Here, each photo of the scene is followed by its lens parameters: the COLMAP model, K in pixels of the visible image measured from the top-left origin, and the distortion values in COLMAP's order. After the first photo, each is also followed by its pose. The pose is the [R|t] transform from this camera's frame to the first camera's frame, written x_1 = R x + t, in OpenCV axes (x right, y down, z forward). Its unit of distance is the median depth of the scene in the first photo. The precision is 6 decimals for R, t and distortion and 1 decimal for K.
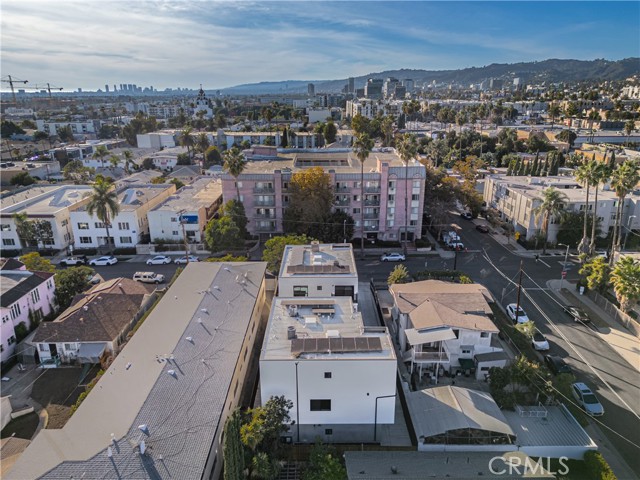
lens RADIAL K [[452.1, 0, 319.6], [0, 452.1, 240.3], [0, 0, 1]] dist [0.047120, -0.031713]
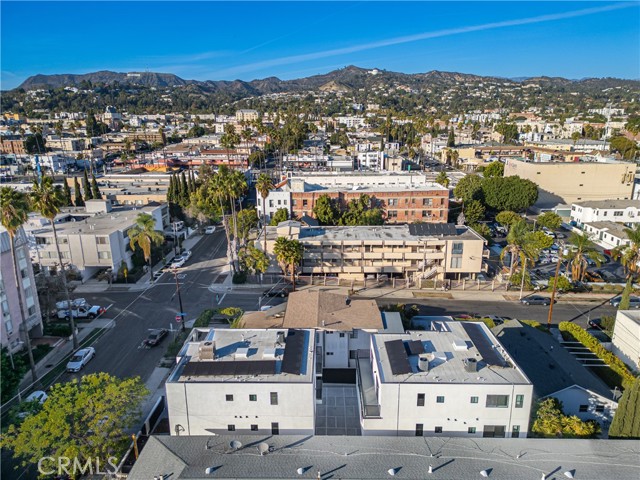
lens RADIAL K [[452.1, 0, 319.7], [0, 452.1, 239.7], [0, 0, 1]] dist [0.047120, -0.031713]
pose [[0.022680, -0.260131, 0.965307, -0.402813], [0.322650, 0.915793, 0.239207, -0.158433], [-0.946247, 0.306031, 0.104701, 0.506041]]
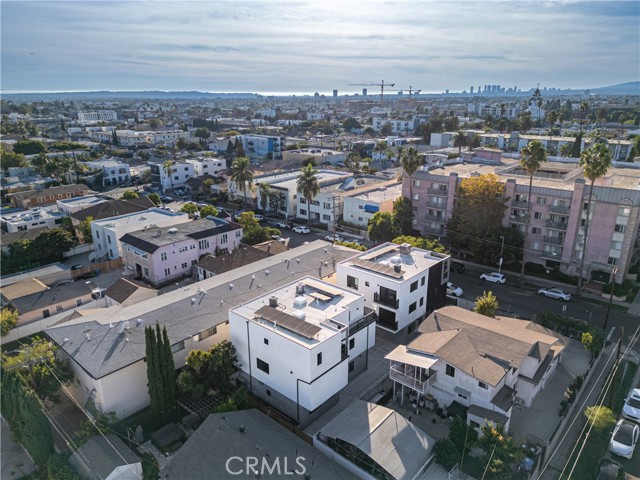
lens RADIAL K [[452.1, 0, 315.4], [0, 452.1, 242.4], [0, 0, 1]] dist [0.047120, -0.031713]
pose [[0.740239, 0.211603, -0.638178, 0.326196], [-0.210008, 0.974461, 0.079513, -0.025372], [0.638704, 0.075164, 0.765772, 0.079657]]
